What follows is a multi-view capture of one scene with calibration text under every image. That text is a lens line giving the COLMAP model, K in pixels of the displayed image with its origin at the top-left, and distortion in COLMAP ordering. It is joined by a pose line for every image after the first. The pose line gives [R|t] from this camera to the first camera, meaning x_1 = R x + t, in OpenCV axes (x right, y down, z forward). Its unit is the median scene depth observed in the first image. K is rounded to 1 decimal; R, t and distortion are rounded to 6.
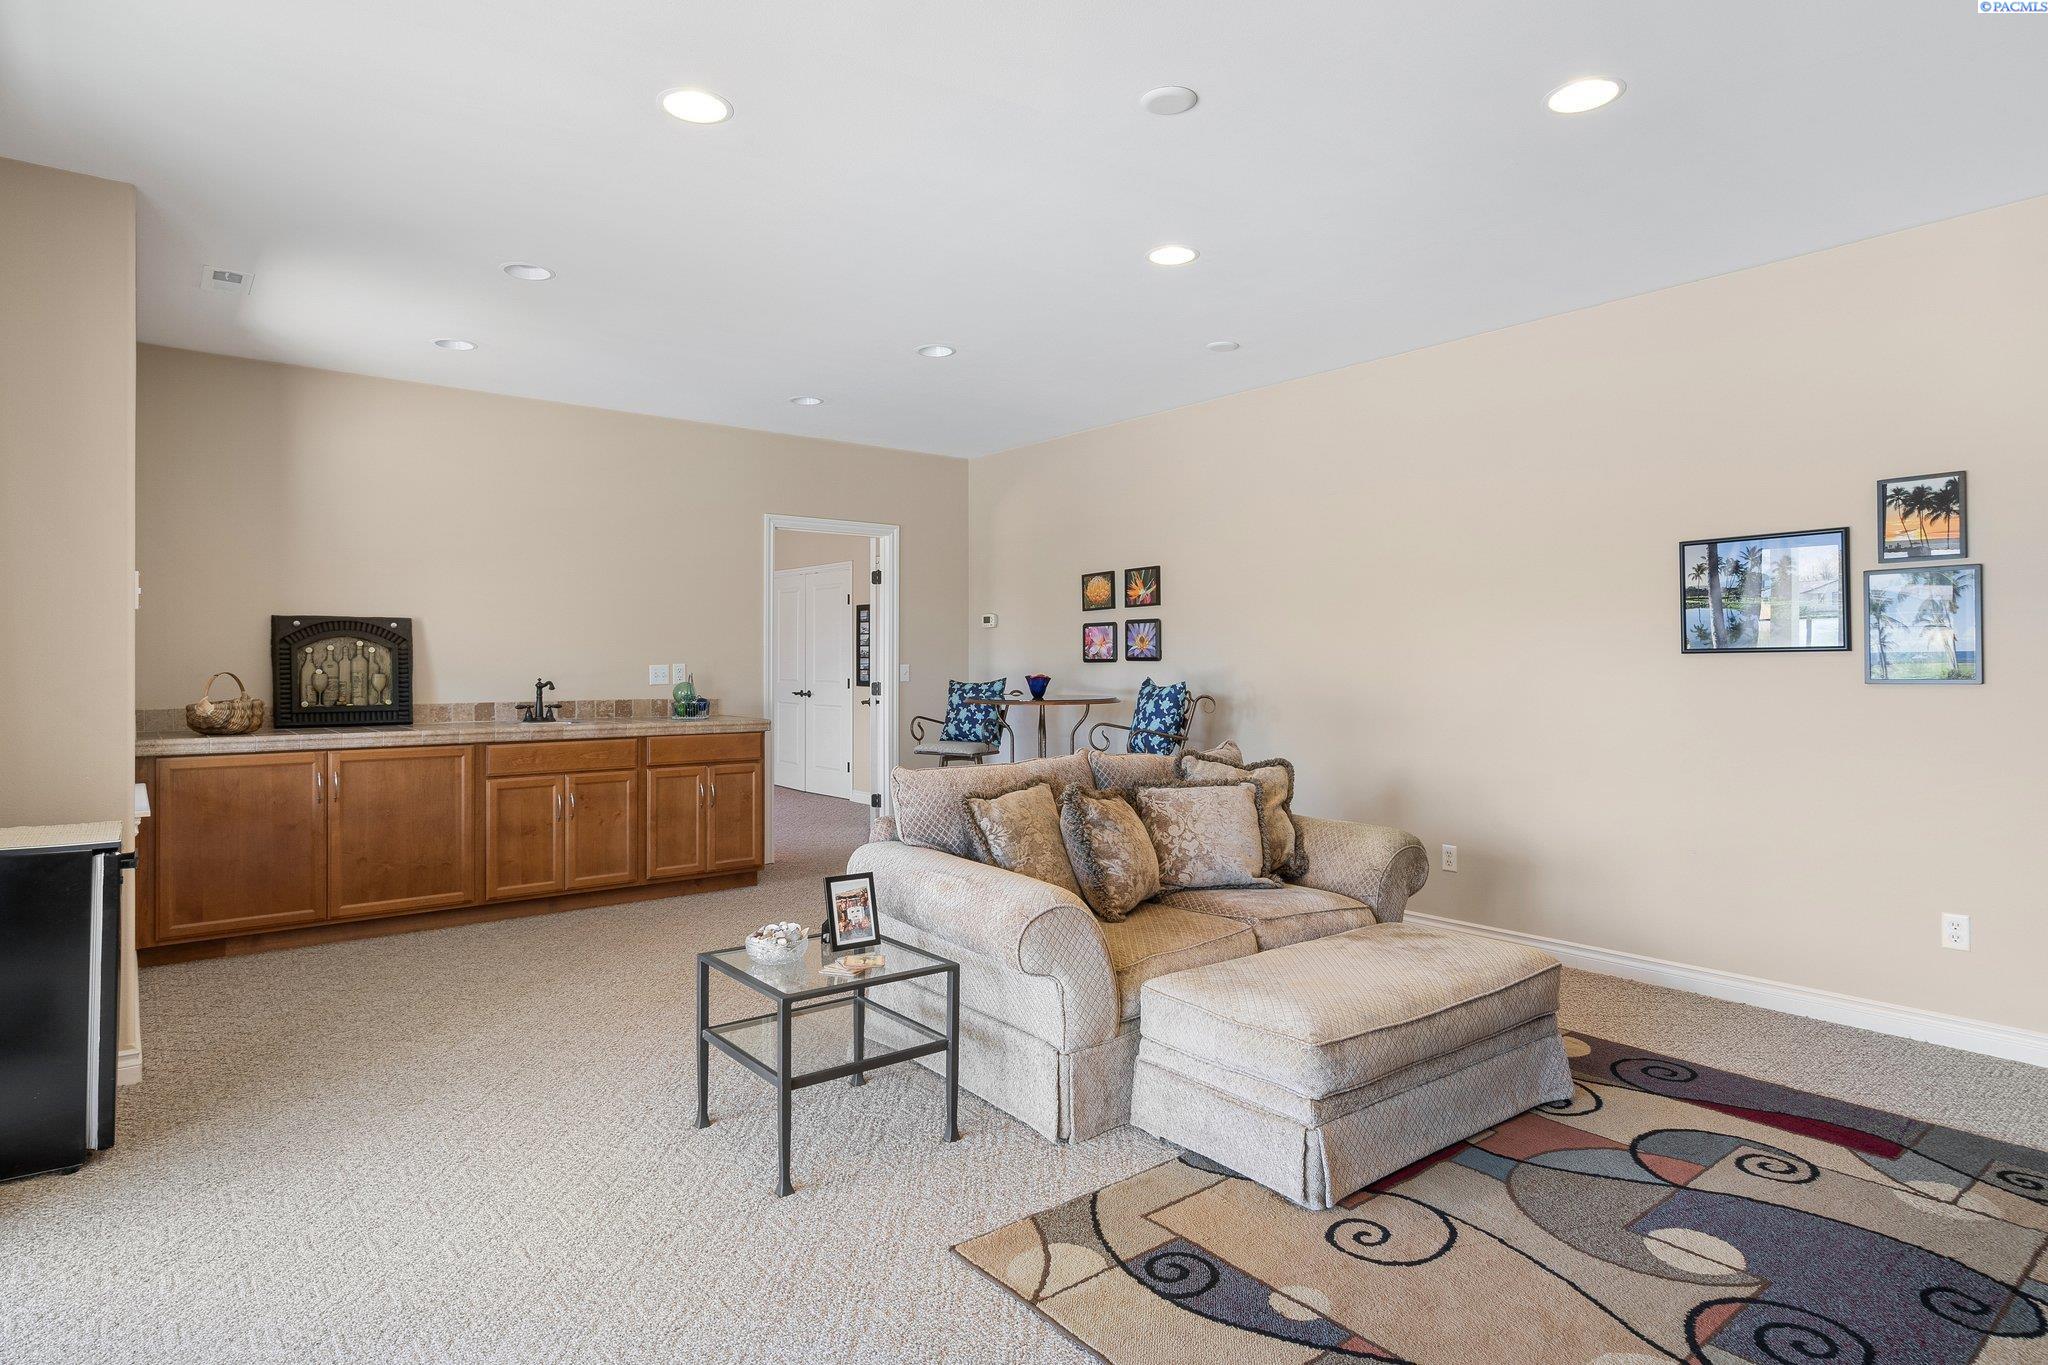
lens RADIAL K [[1118.8, 0, 1020.8], [0, 1118.8, 679.8], [0, 0, 1]] dist [0.003977, 0.000252]
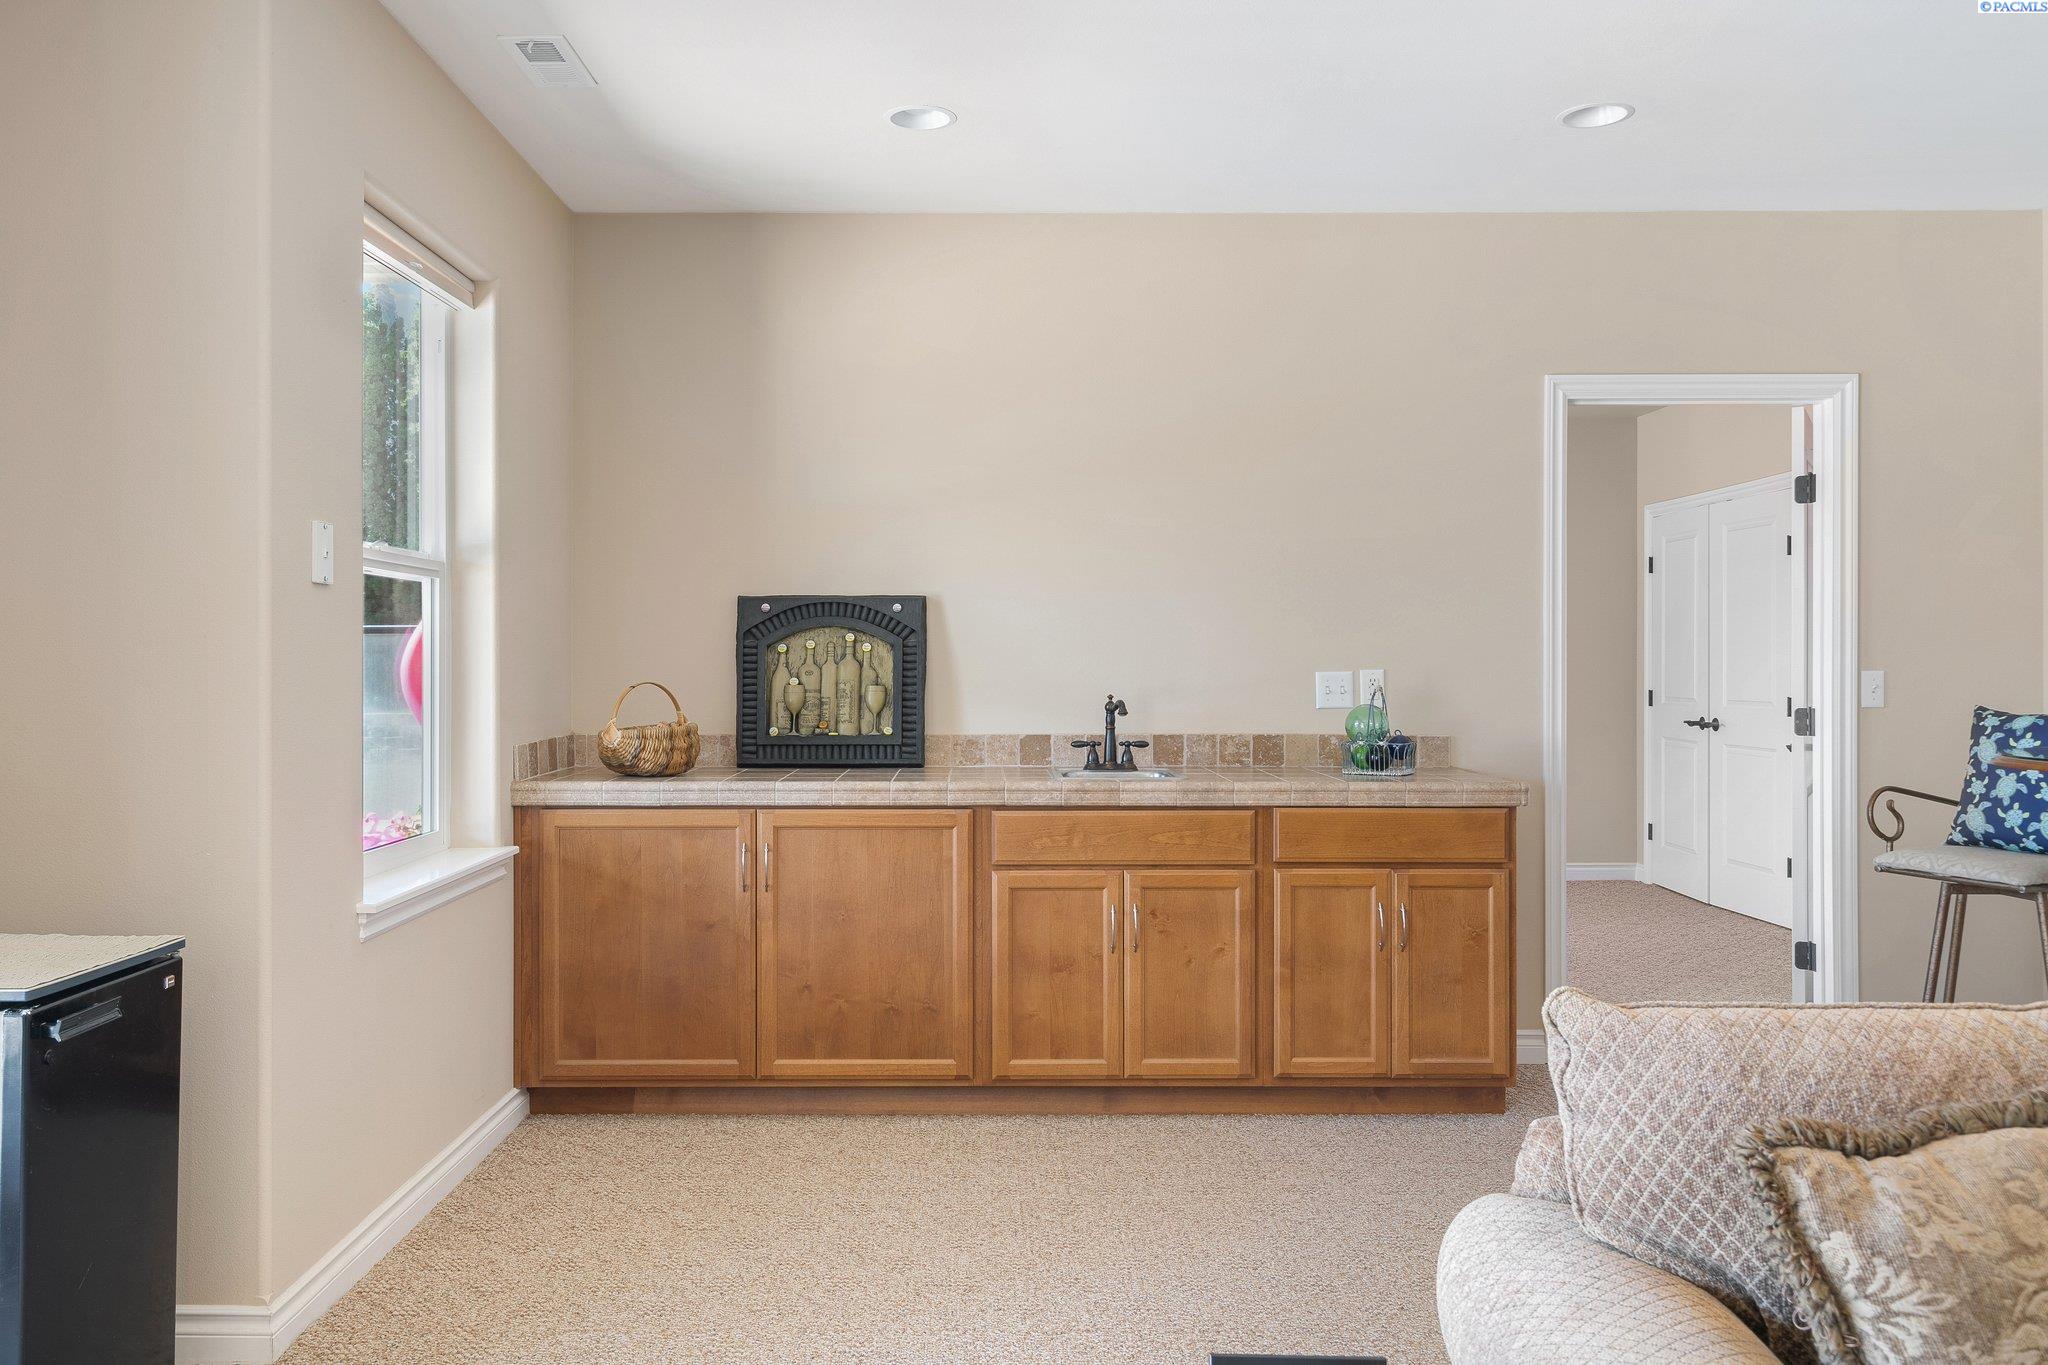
lens RADIAL K [[1586.5, 0, 983.7], [0, 1586.5, 665.8], [0, 0, 1]] dist [0.004781, 0.003982]
pose [[0.779939, -0.000702, -0.625855, 0.030155], [-0.009193, 0.999879, -0.012577, -0.005707], [0.625788, 0.015563, 0.779838, 0.342469]]
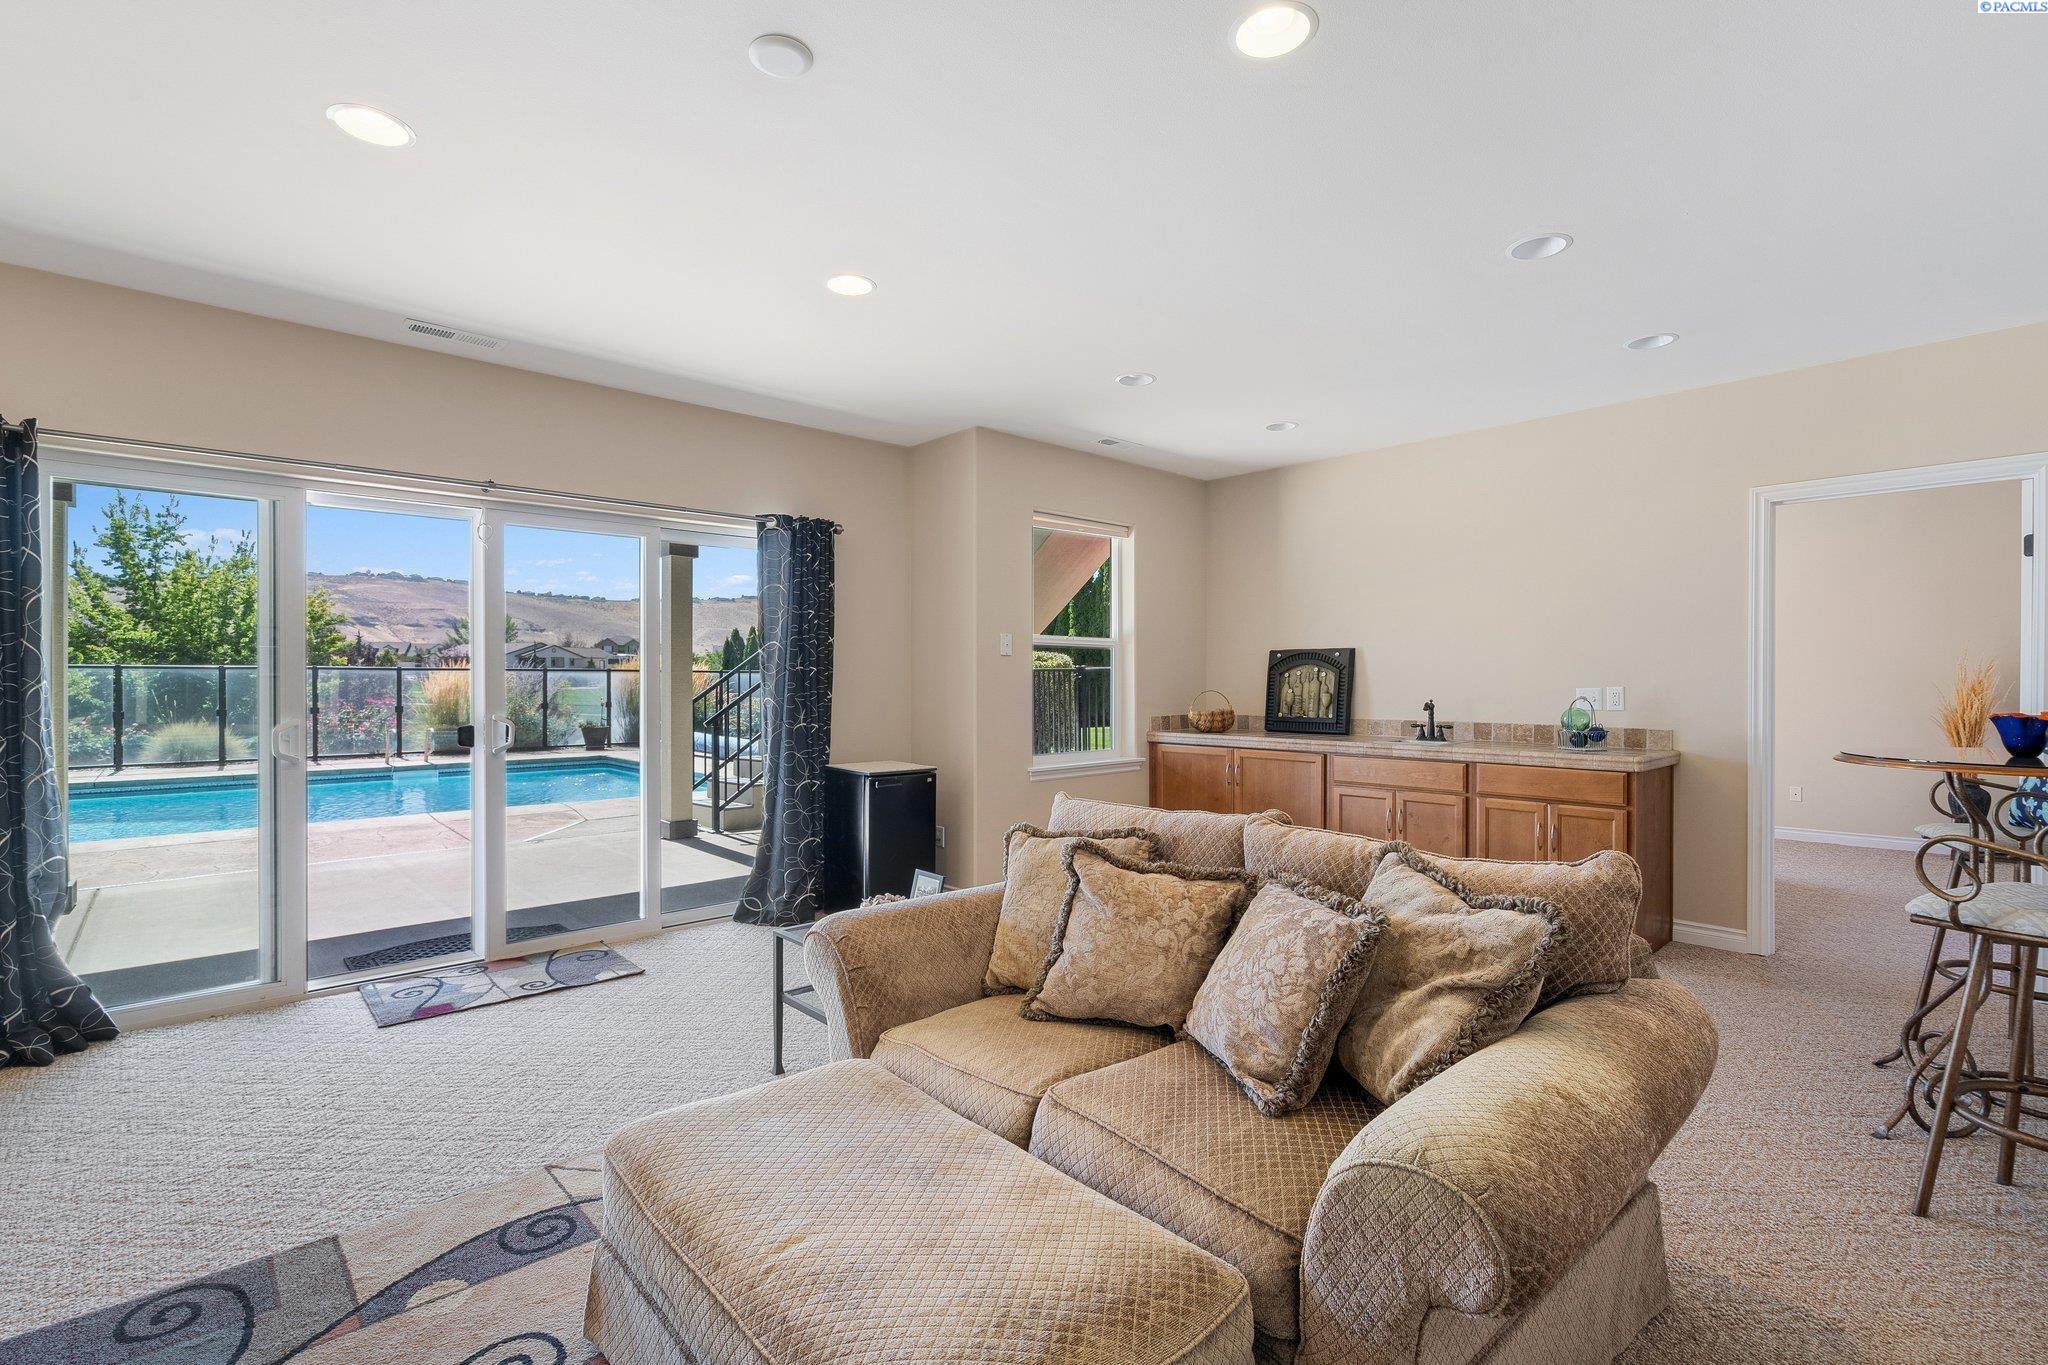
lens RADIAL K [[945.0, 0, 1024.0], [0, 945.0, 682.5], [0, 0, 1]] dist [-0.001420, -0.000464]
pose [[0.065244, 0.000382, -0.997869, 0.462180], [-0.017626, 0.999844, -0.000770, -0.010718], [0.997714, 0.017639, 0.065240, 0.587192]]
